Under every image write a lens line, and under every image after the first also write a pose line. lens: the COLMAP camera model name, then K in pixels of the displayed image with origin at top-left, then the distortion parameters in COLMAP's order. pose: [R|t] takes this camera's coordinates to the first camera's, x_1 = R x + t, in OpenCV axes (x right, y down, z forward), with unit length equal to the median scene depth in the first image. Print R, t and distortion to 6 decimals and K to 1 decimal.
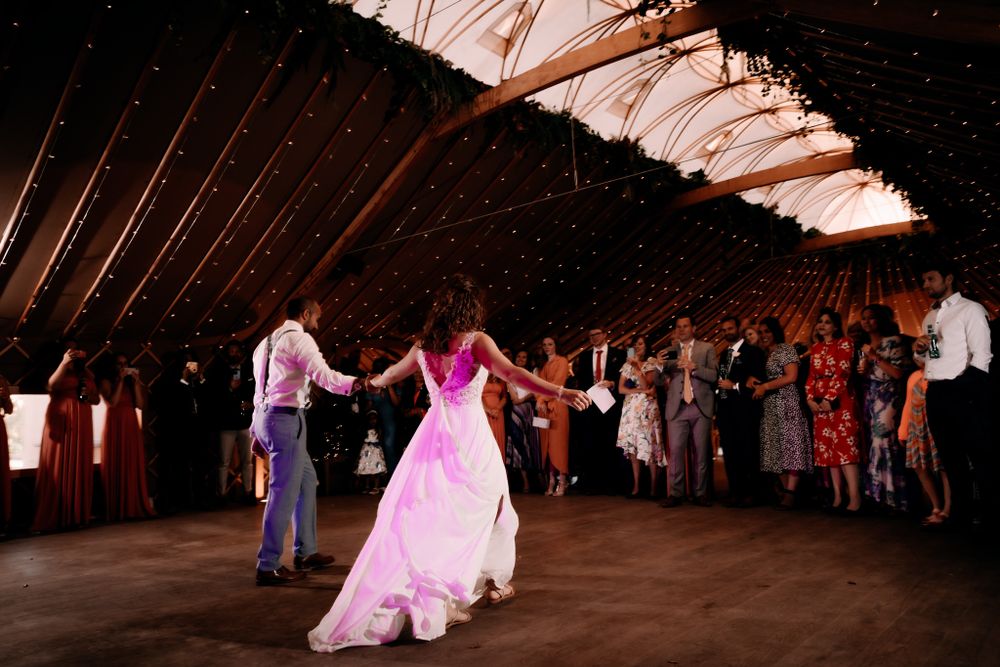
lens RADIAL K [[708.5, 0, 448.8], [0, 708.5, 359.4], [0, 0, 1]] dist [0.001084, -0.001546]
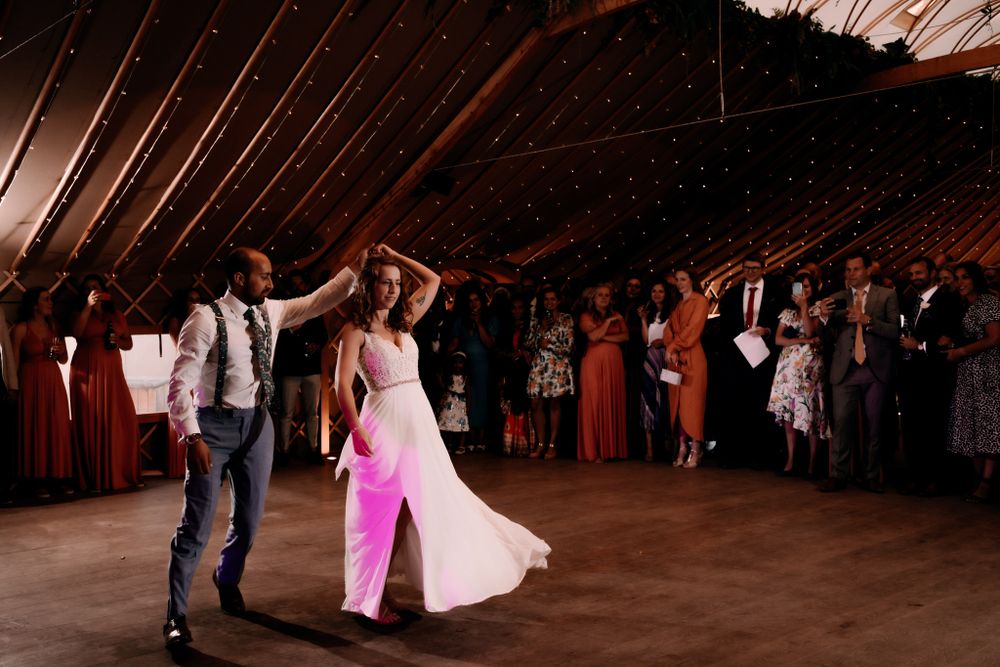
lens RADIAL K [[987.5, 0, 398.1], [0, 987.5, 320.2], [0, 0, 1]] dist [-0.014617, -0.006556]
pose [[0.989764, 0.018931, -0.141452, -0.023483], [-0.006798, 0.996292, 0.085771, -0.086407], [0.142551, -0.083931, 0.986222, -0.178093]]
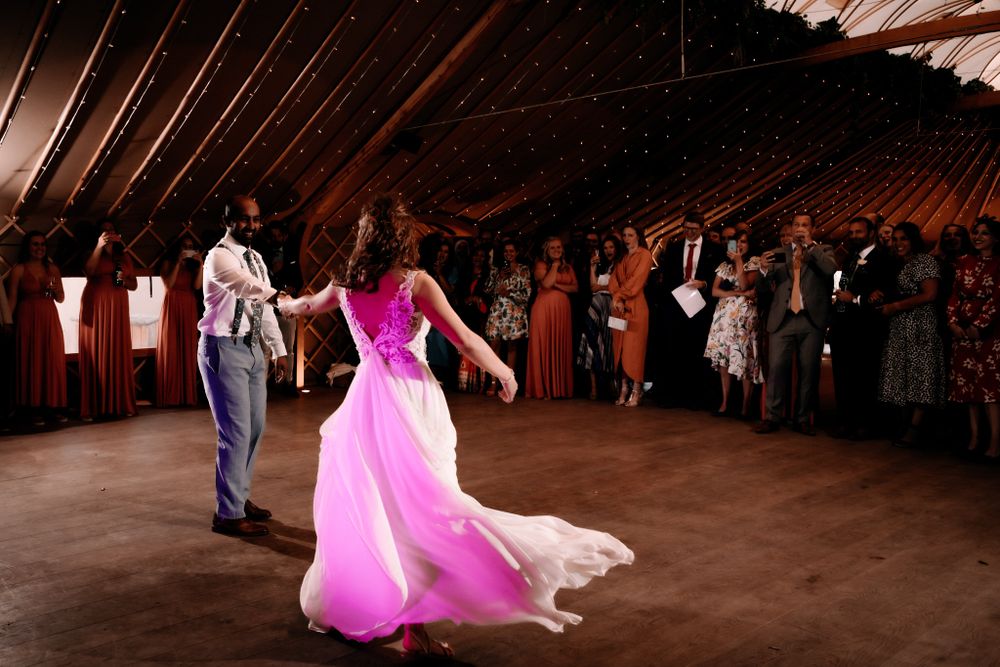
lens RADIAL K [[825.7, 0, 367.3], [0, 825.7, 290.1], [0, 0, 1]] dist [0.000680, -0.001127]
pose [[0.989515, 0.040199, -0.138724, -0.043398], [-0.024620, 0.993376, 0.112240, -0.075405], [0.142317, -0.107647, 0.983950, -0.062399]]
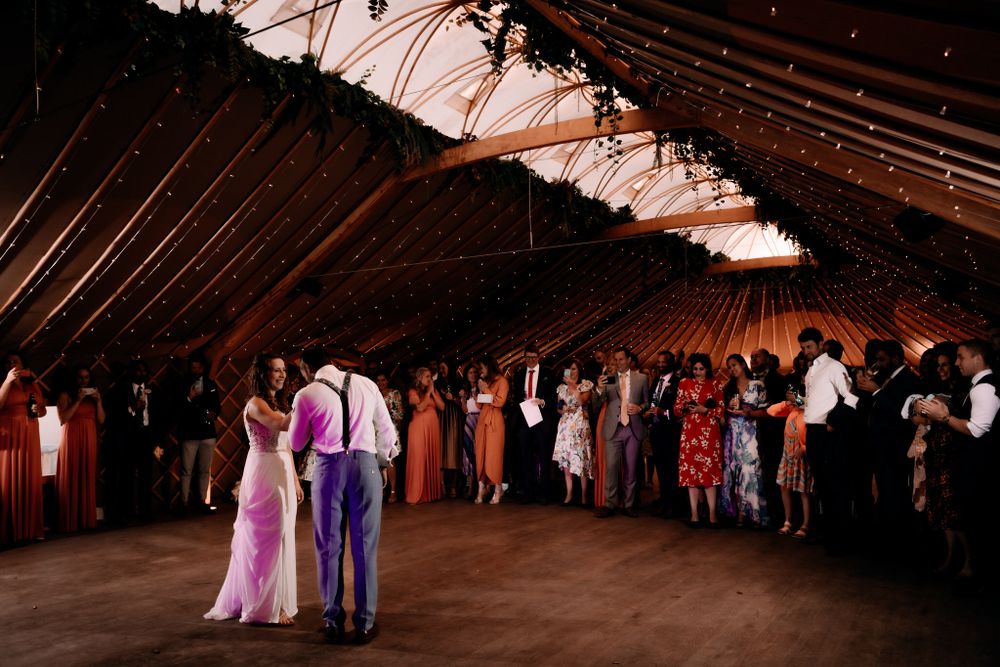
lens RADIAL K [[738.8, 0, 473.5], [0, 738.8, 344.6], [0, 0, 1]] dist [-0.002437, -0.004154]
pose [[0.986352, 0.032770, 0.161356, -0.087757], [-0.035147, 0.999311, 0.011896, -0.082742], [-0.160855, -0.017404, 0.986825, -0.149652]]
